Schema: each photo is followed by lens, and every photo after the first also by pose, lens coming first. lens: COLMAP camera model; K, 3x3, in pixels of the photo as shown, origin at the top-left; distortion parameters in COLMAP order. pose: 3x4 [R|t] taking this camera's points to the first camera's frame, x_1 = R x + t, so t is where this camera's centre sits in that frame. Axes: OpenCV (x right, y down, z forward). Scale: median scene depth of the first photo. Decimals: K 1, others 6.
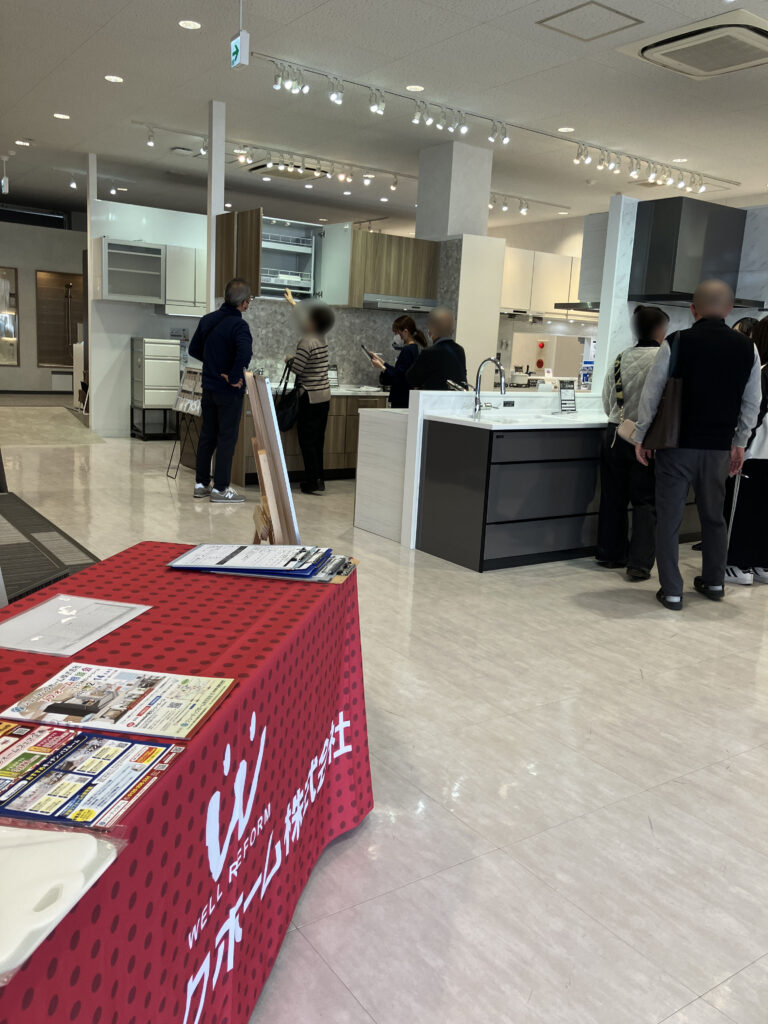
lens RADIAL K [[868.7, 0, 395.1], [0, 868.7, 509.7], [0, 0, 1]] dist [-0.007031, -0.010379]
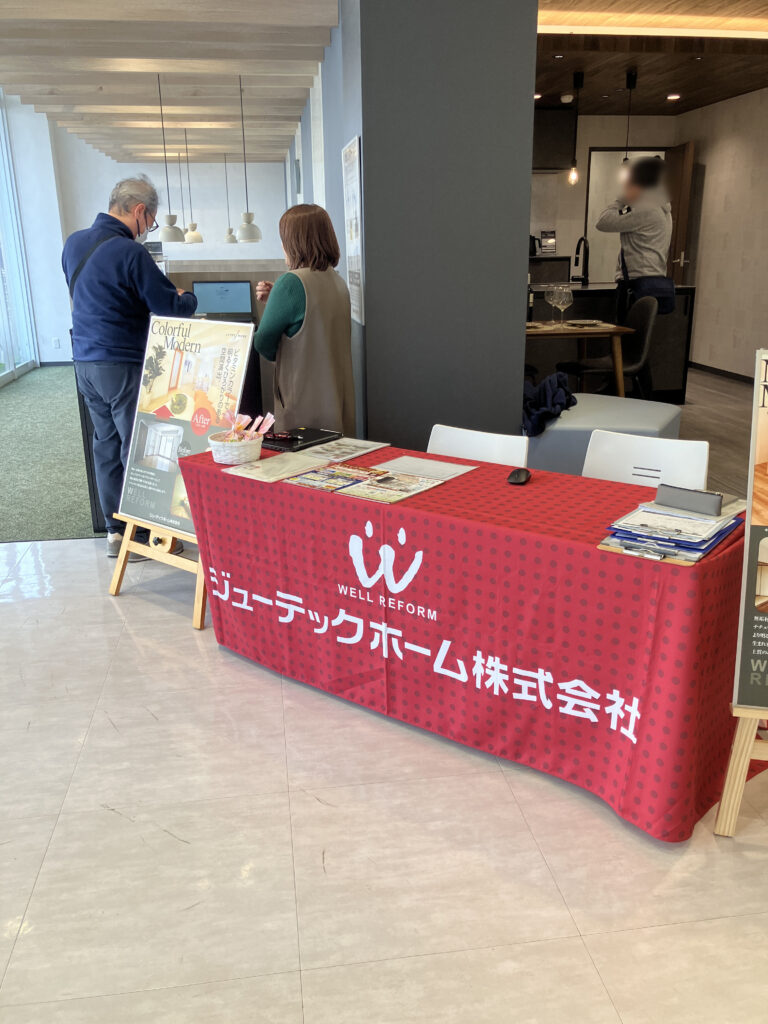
lens RADIAL K [[868.7, 0, 395.1], [0, 868.7, 509.7], [0, 0, 1]] dist [-0.007031, -0.010379]
pose [[-0.459356, 0.224308, -0.859464, 1.539971], [-0.182233, 0.923210, 0.338342, -0.451442], [0.869358, 0.312042, -0.383205, 1.912831]]
